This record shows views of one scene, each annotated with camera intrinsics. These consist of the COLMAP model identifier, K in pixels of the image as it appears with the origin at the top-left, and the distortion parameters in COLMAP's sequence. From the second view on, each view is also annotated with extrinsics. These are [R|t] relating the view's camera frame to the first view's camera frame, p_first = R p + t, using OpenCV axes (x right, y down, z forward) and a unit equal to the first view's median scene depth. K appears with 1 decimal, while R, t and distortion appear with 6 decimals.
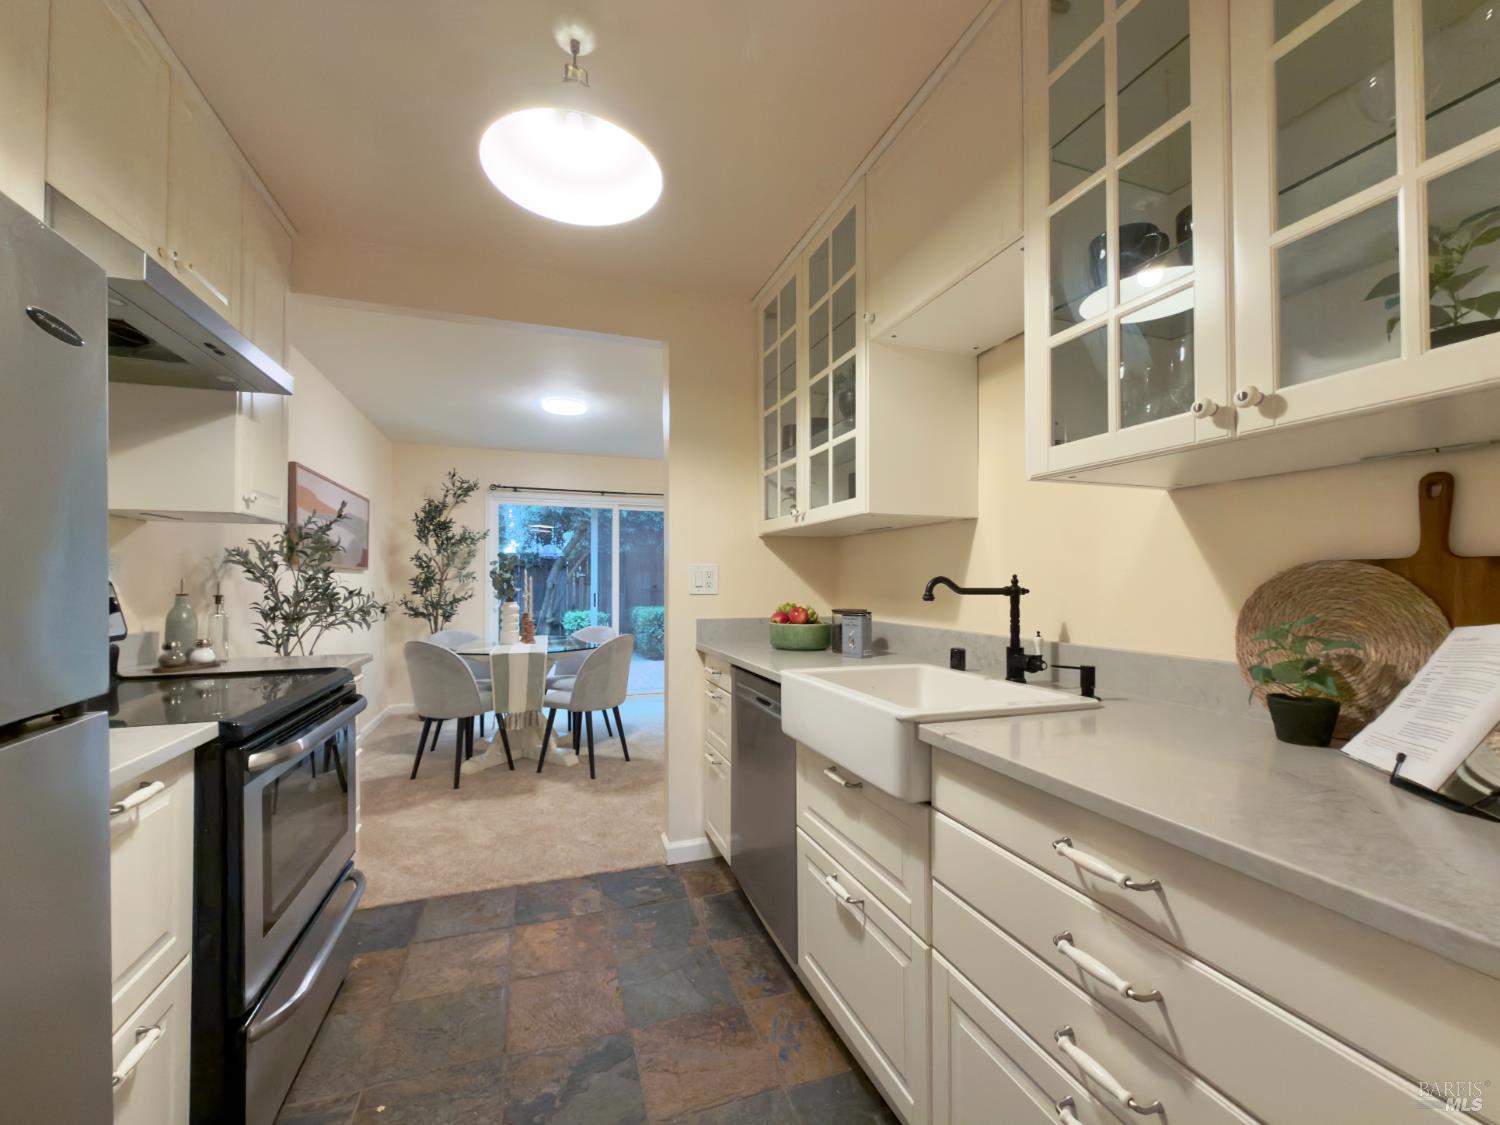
lens RADIAL K [[609.7, 0, 742.5], [0, 609.7, 565.8], [0, 0, 1]] dist [-0.000785, -0.000317]
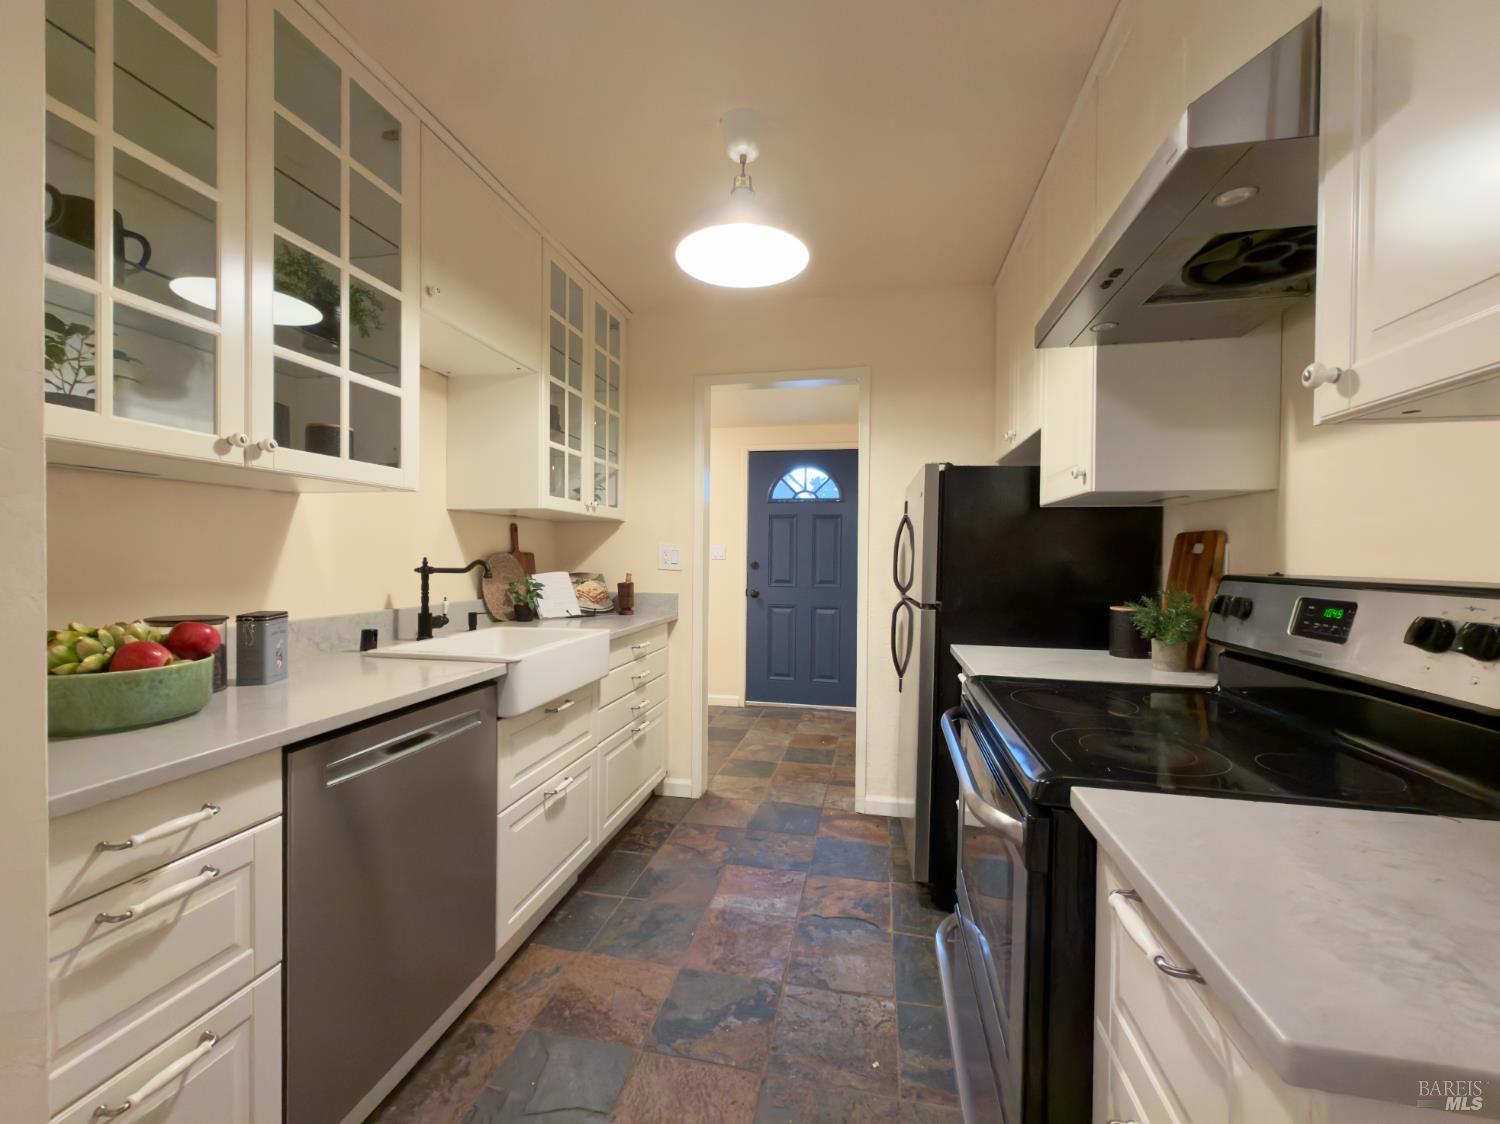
lens RADIAL K [[609.7, 0, 743.8], [0, 609.7, 557.7], [0, 0, 1]] dist [-0.000785, -0.000317]
pose [[-0.855328, -0.009391, 0.518002, -0.623024], [-0.020335, 0.999674, -0.015455, 0.016401], [-0.517687, -0.023752, -0.855240, 1.359234]]
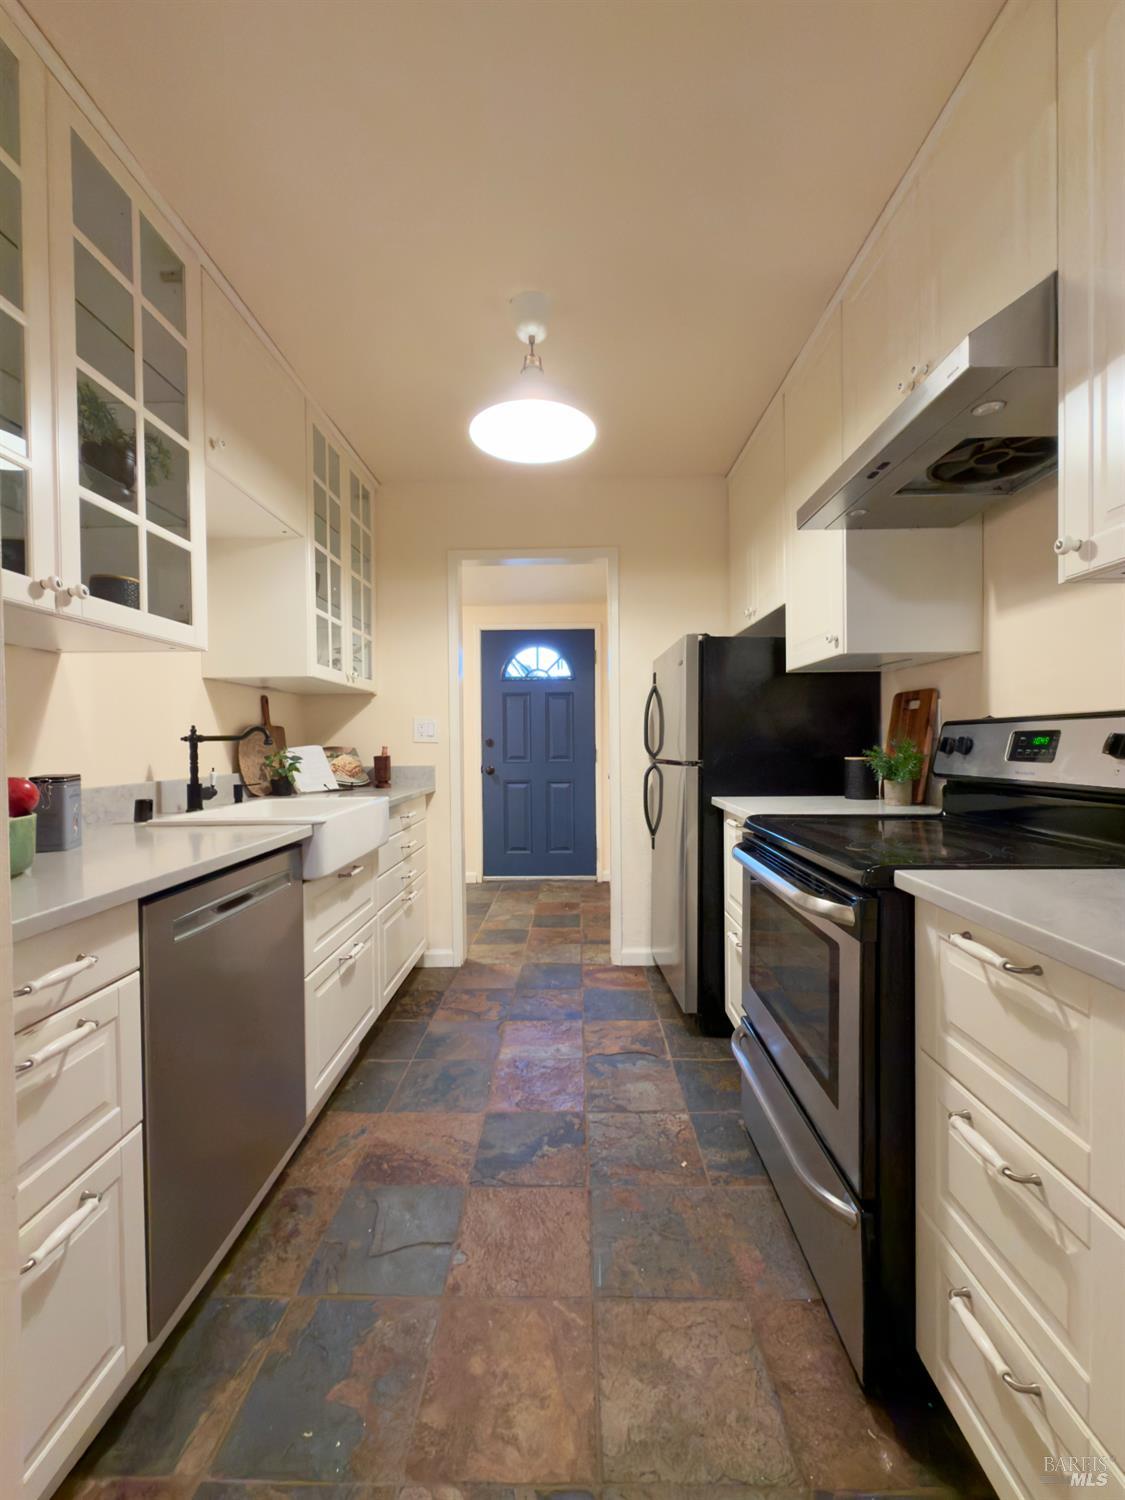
lens RADIAL K [[609.7, 0, 556.7], [0, 609.7, 745.8], [0, 0, 1]] dist [-0.000785, -0.000317]
pose [[-0.937333, 0.008774, 0.348325, -0.518305], [0.003430, 0.999867, -0.015956, 0.060288], [-0.348419, -0.013761, -0.937238, 1.467032]]
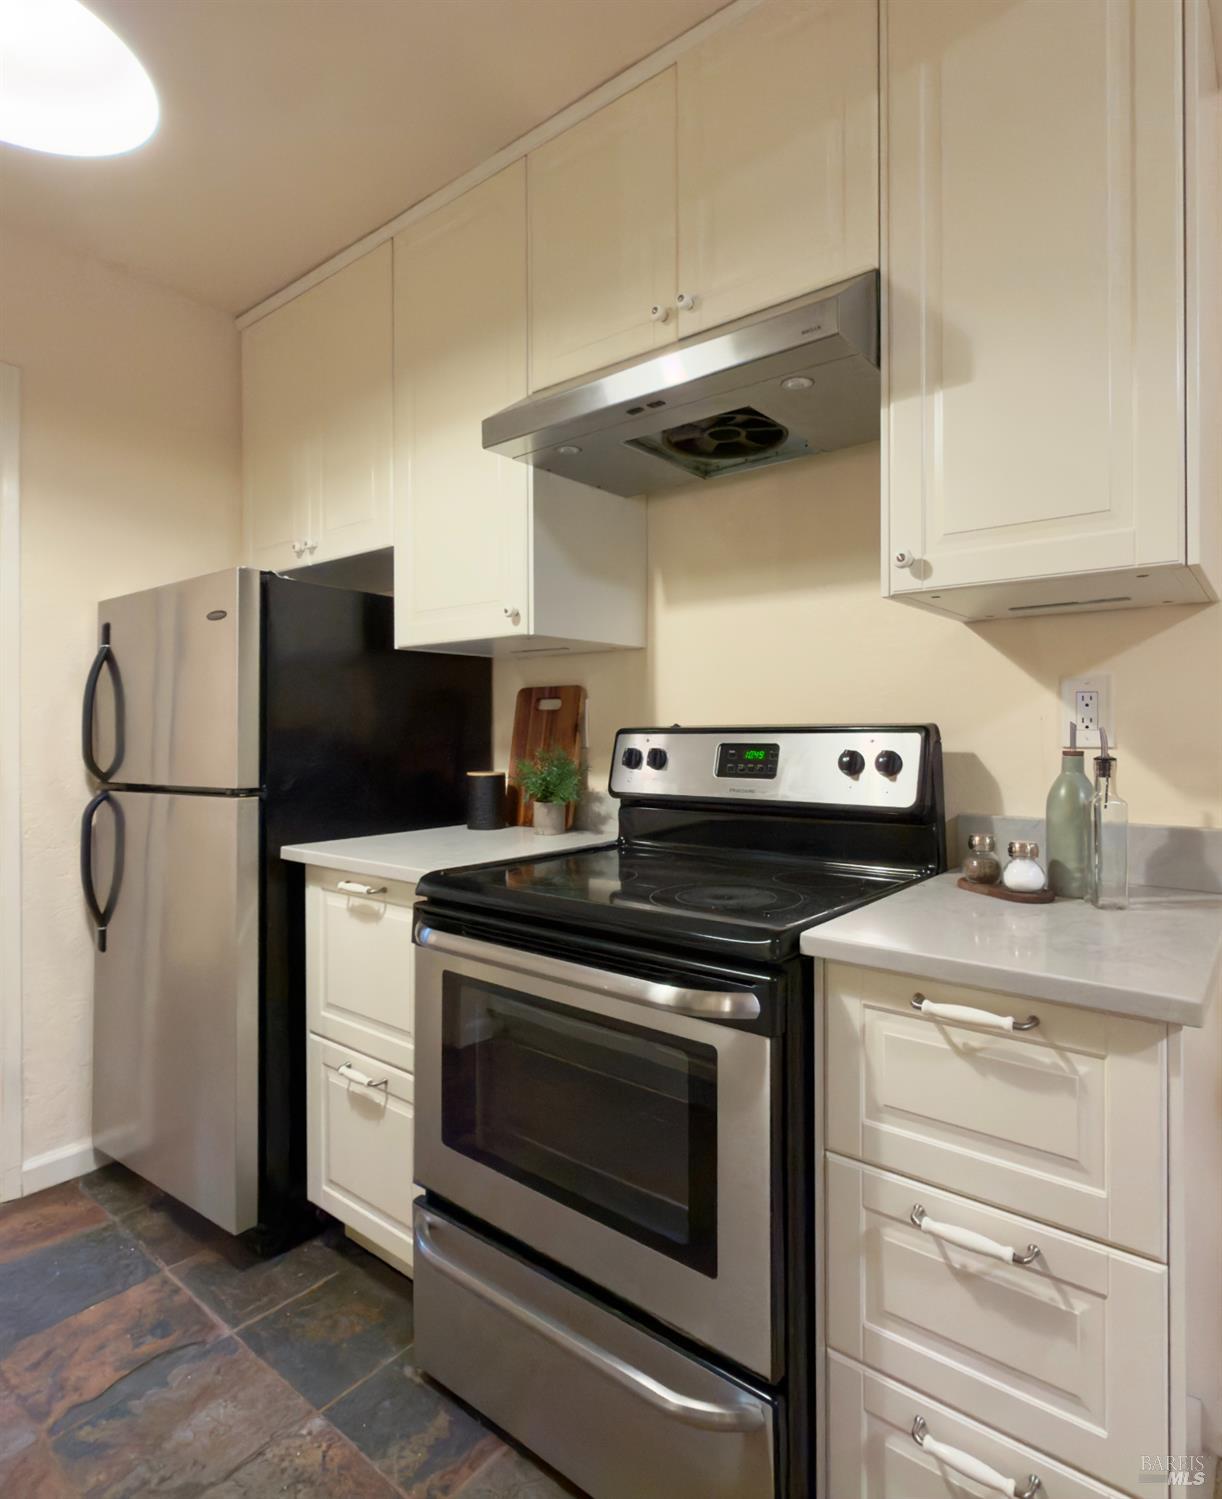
lens RADIAL K [[826.5, 0, 653.5], [0, 826.5, 724.8], [0, 0, 1]] dist [0.005745, -0.002719]
pose [[-0.838415, 0.002867, -0.545025, -0.240170], [0.018677, 0.999550, -0.023474, 0.033010], [0.544712, -0.029861, -0.838091, 1.301959]]
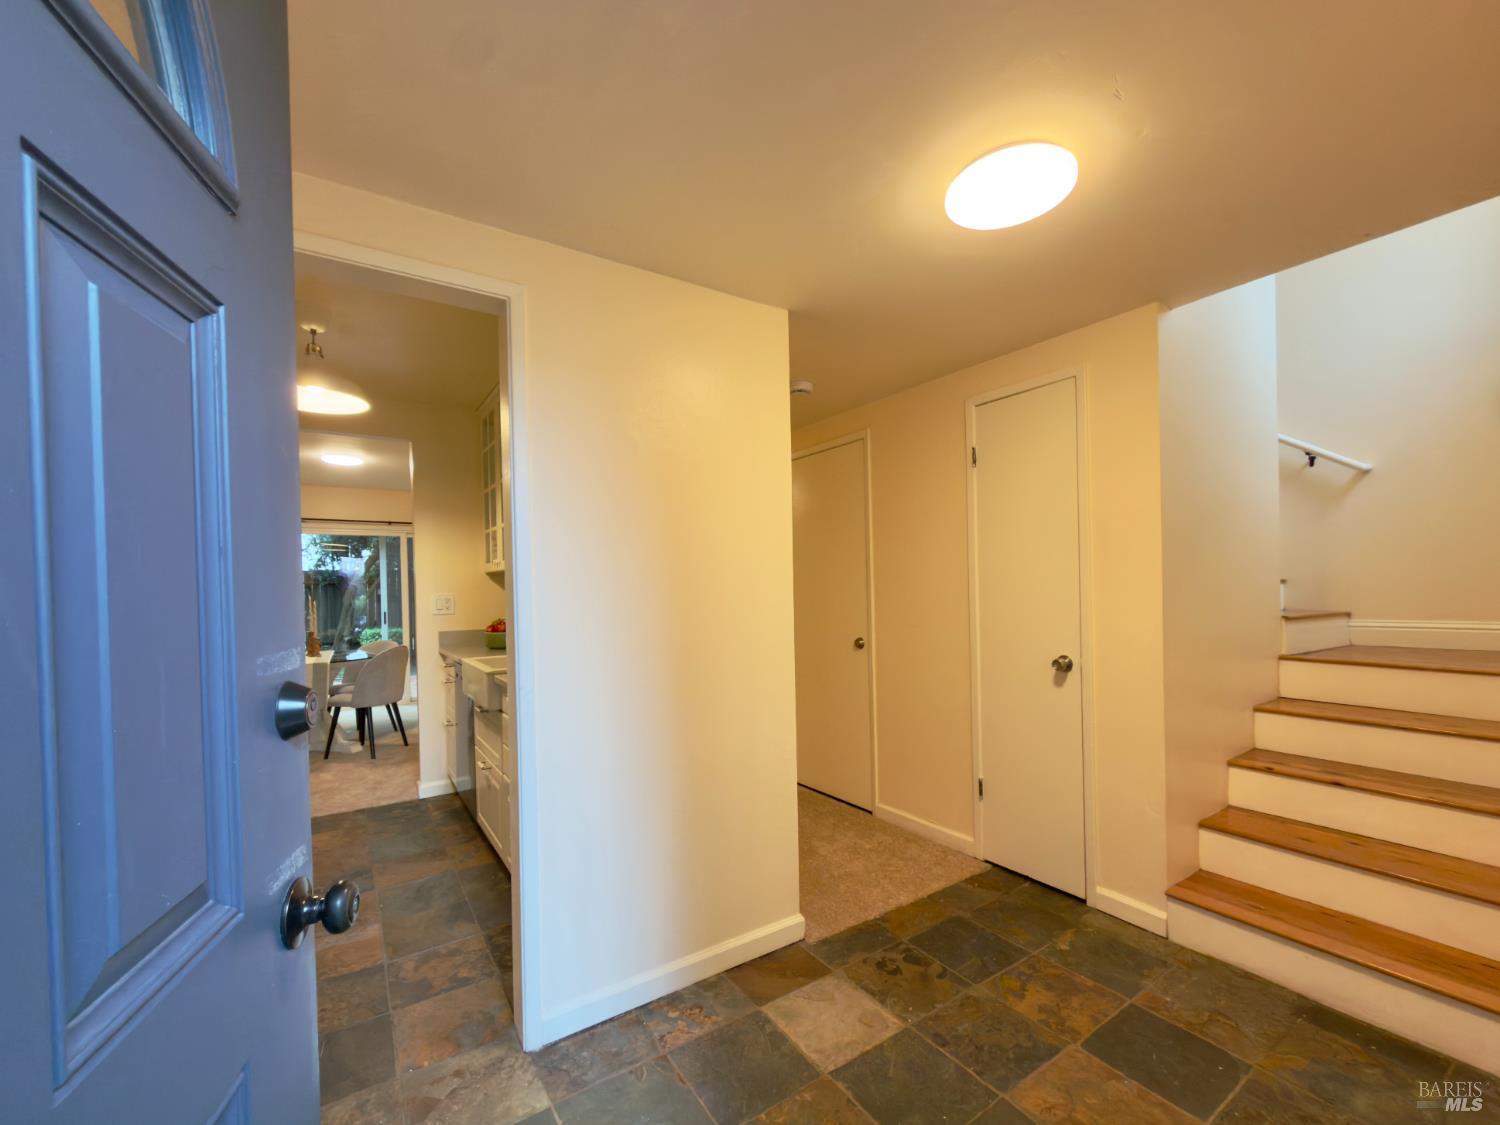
lens RADIAL K [[609.7, 0, 732.9], [0, 609.7, 589.1], [0, 0, 1]] dist [-0.000785, -0.000317]
pose [[0.969437, -0.021093, 0.244432, 0.324484], [0.014892, 0.999519, 0.027190, -0.055853], [-0.244888, -0.022719, 0.969285, -0.746892]]
